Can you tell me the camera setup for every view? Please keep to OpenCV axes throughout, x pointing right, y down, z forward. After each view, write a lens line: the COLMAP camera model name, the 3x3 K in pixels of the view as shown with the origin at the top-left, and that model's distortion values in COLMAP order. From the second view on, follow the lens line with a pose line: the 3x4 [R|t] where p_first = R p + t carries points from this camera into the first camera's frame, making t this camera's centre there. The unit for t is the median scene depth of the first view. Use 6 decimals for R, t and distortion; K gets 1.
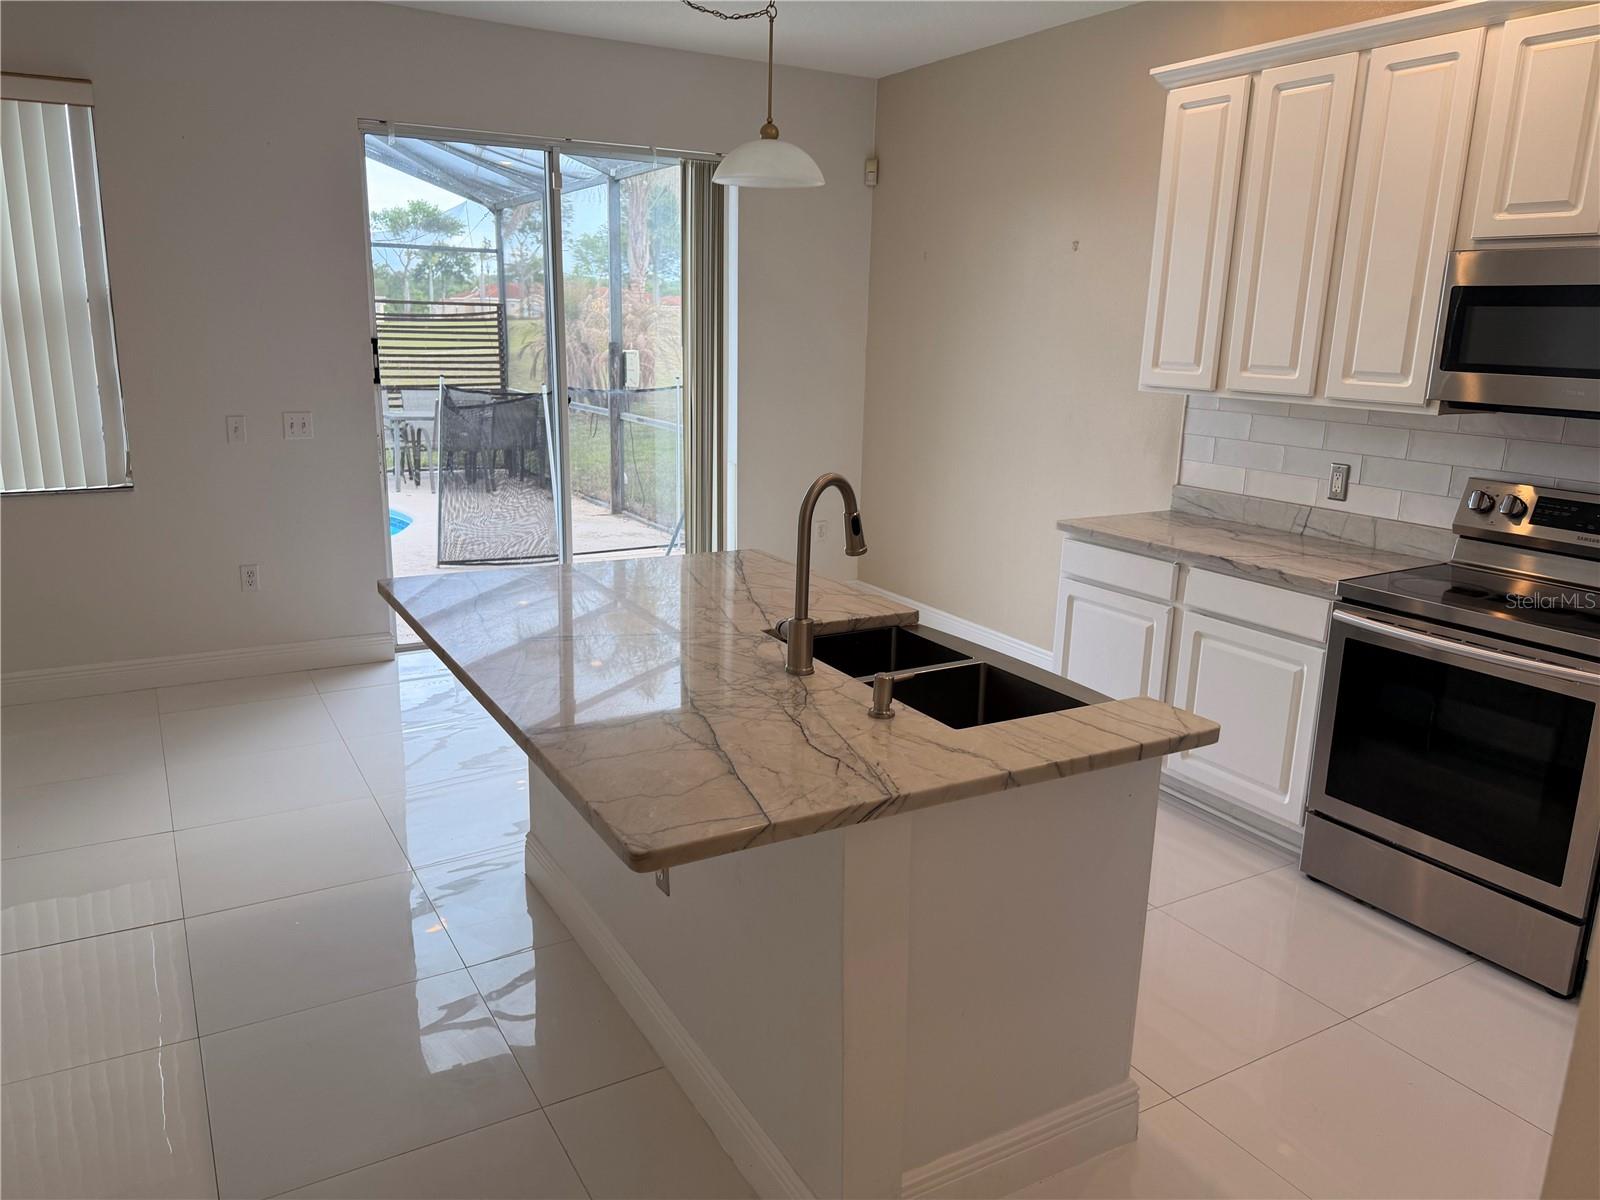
lens RADIAL K [[1122.1, 0, 797.9], [0, 1122.1, 587.0], [0, 0, 1]] dist [0.077779, -0.103160]
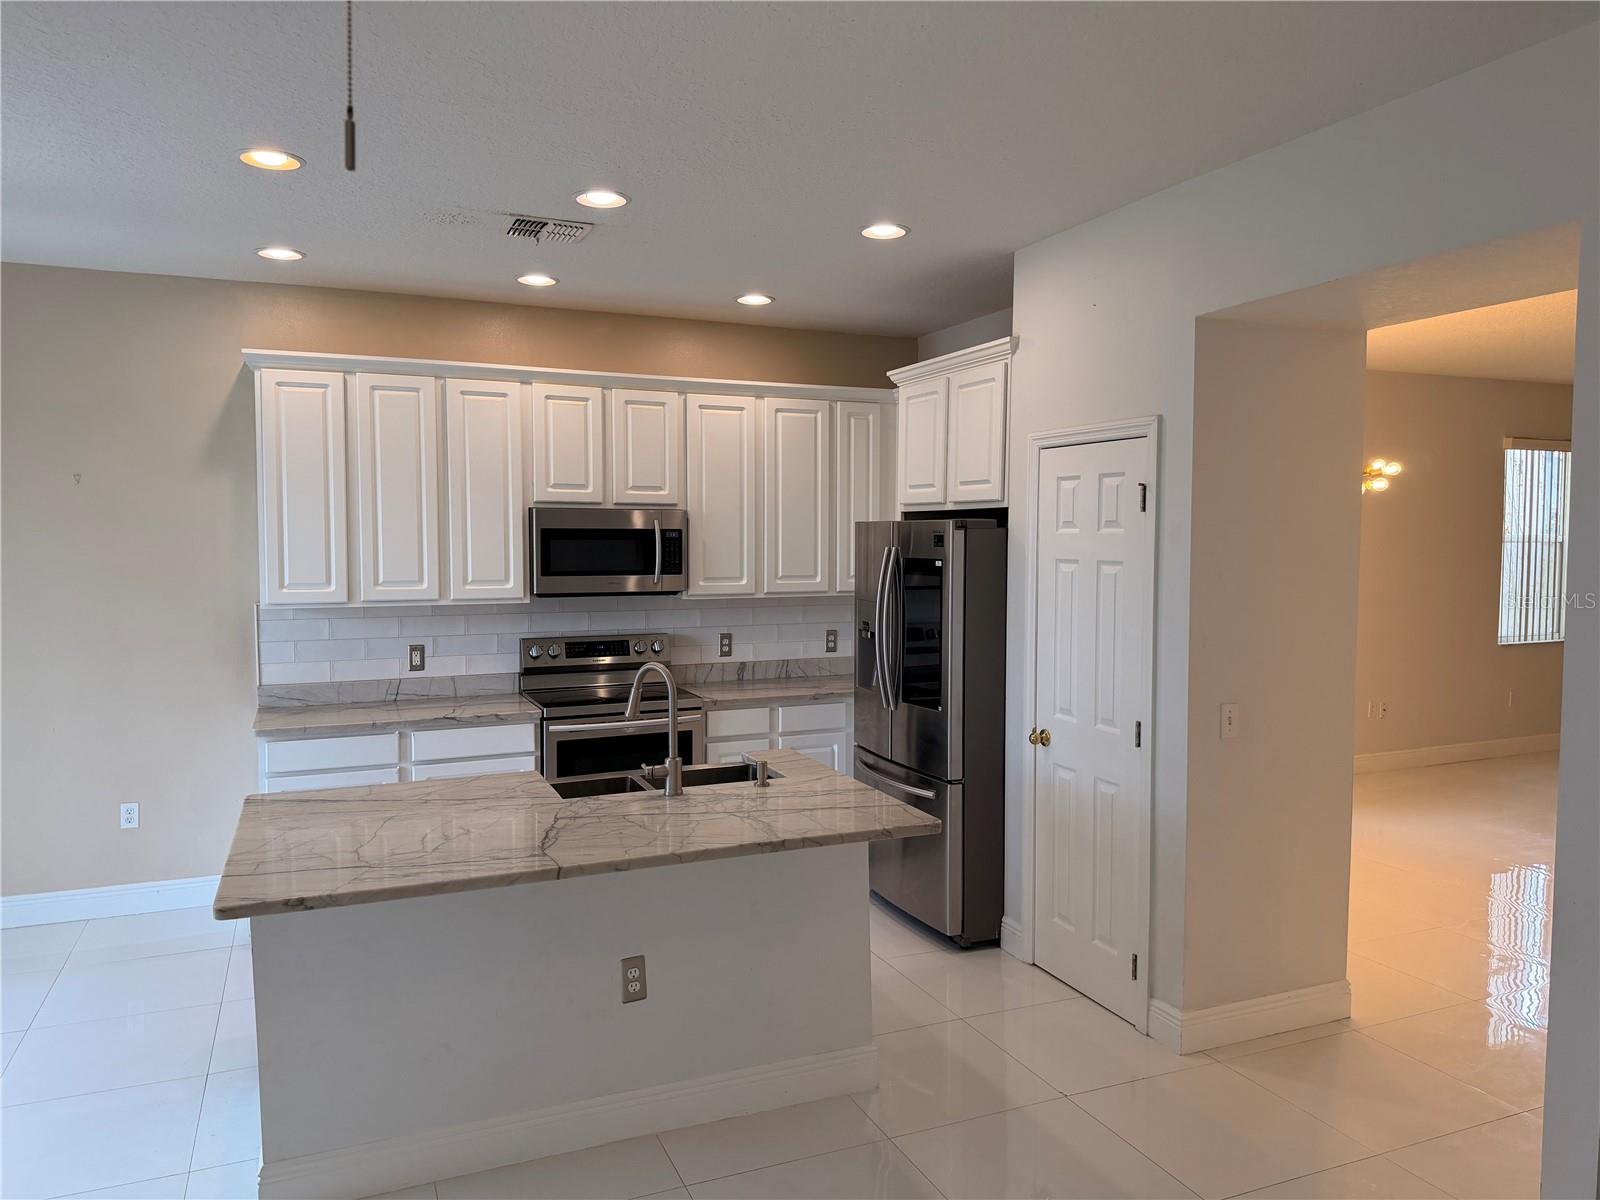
lens RADIAL K [[1122.1, 0, 804.6], [0, 1122.1, 583.1], [0, 0, 1]] dist [0.077779, -0.103160]
pose [[0.117120, -0.067876, 0.990796, -0.863308], [0.229116, 0.972596, 0.039546, -0.129336], [-0.966328, 0.222375, 0.129462, 0.336235]]
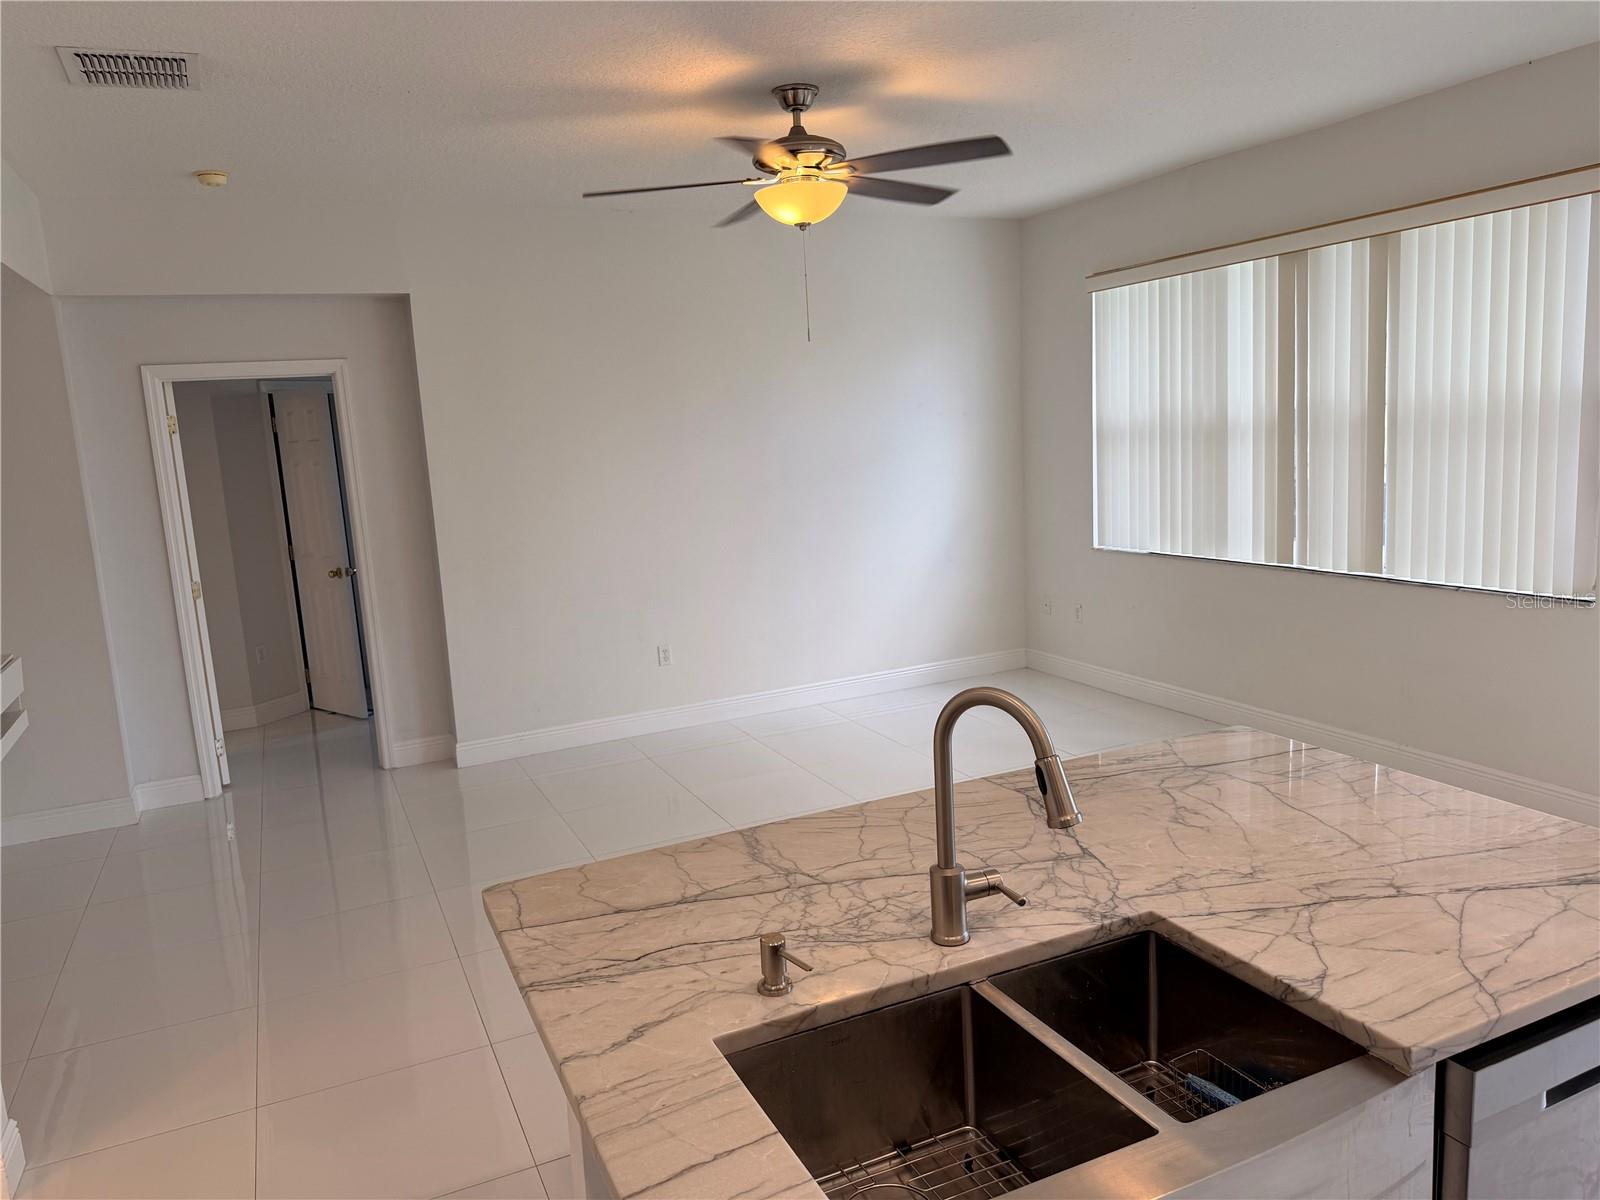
lens RADIAL K [[1122.1, 0, 813.8], [0, 1122.1, 598.6], [0, 0, 1]] dist [0.077779, -0.103160]
pose [[-0.082509, 0.138120, -0.986973, 0.425866], [-0.173425, 0.973249, 0.150698, -0.143156], [0.981385, 0.183600, -0.056348, 0.537518]]
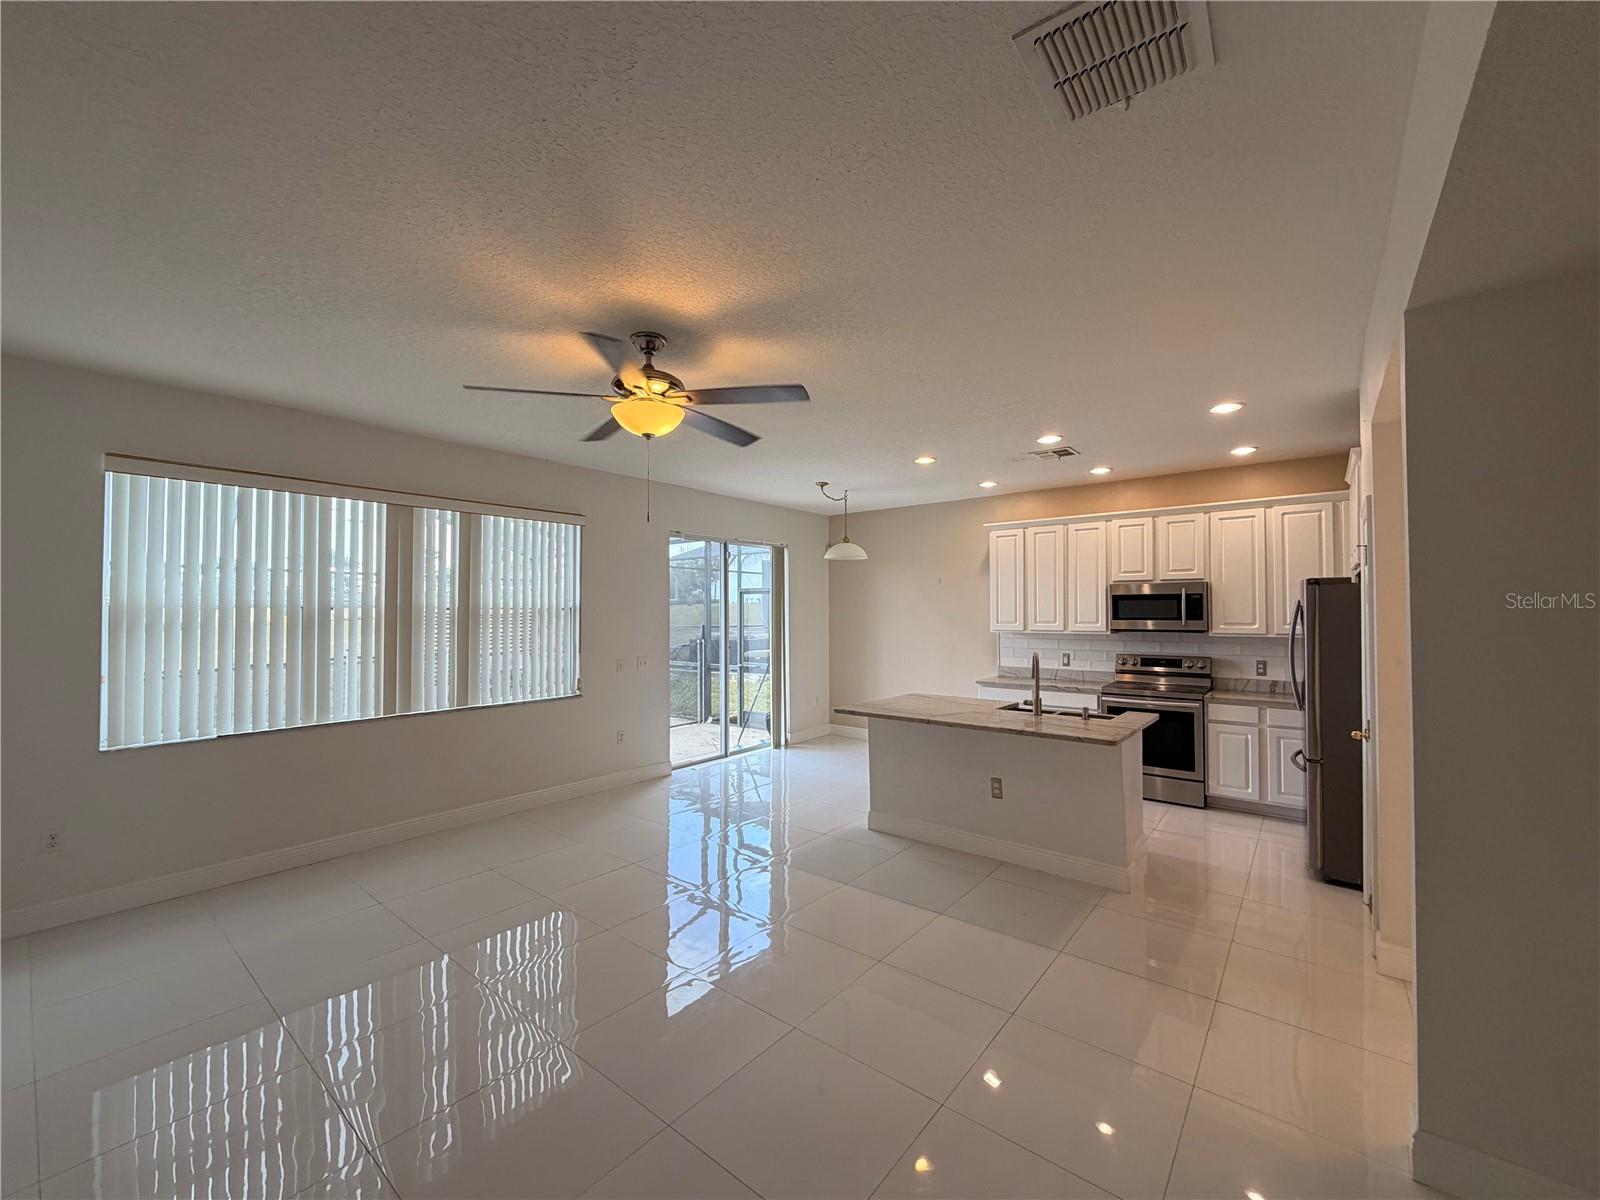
lens RADIAL K [[633.1, 0, 797.4], [0, 633.1, 603.8], [0, 0, 1]] dist [-0.000460, 0.000078]
pose [[0.935411, -0.018683, 0.353068, -0.747282], [0.103648, 0.969220, -0.223317, 0.060364], [-0.338028, 0.245488, 0.908555, -0.282046]]
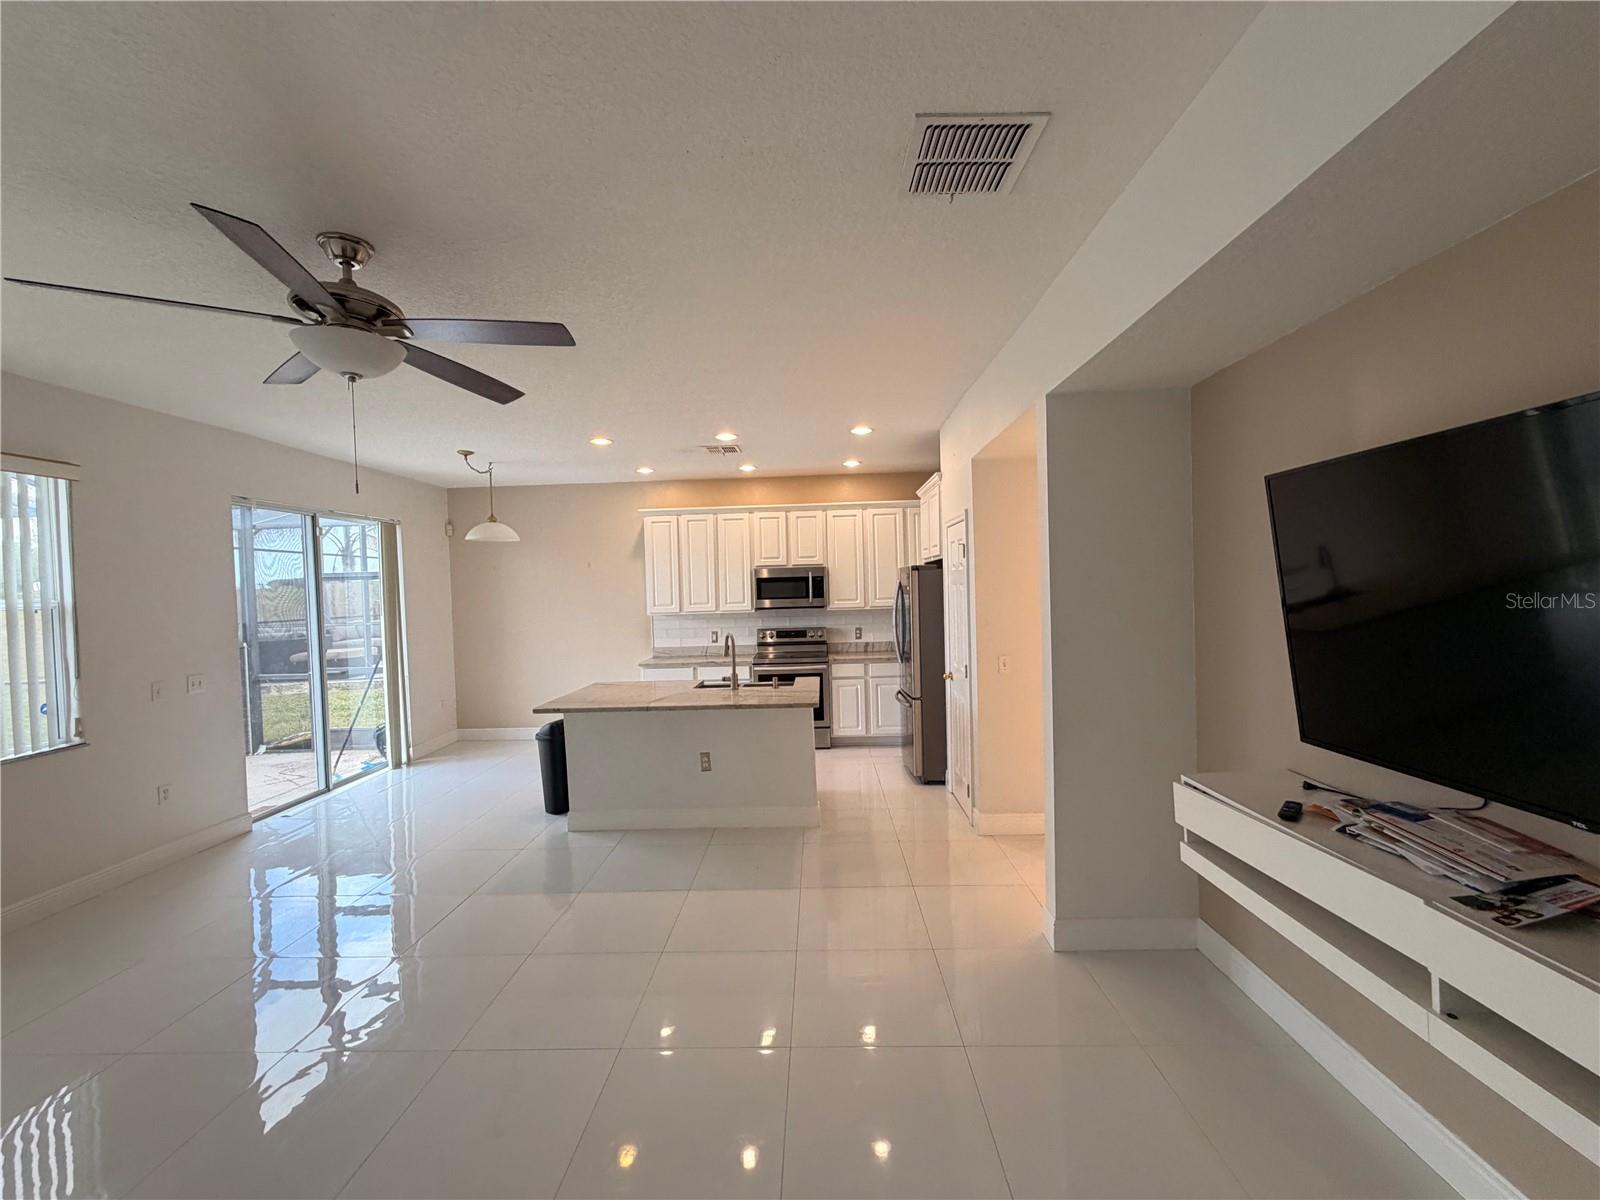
lens RADIAL K [[633.1, 0, 794.4], [0, 633.1, 602.5], [0, 0, 1]] dist [-0.000460, 0.000078]
pose [[0.532251, -0.057790, 0.844612, -0.918785], [0.234922, 0.968569, -0.081769, 0.012037], [-0.813339, 0.241940, 0.529098, -0.154951]]
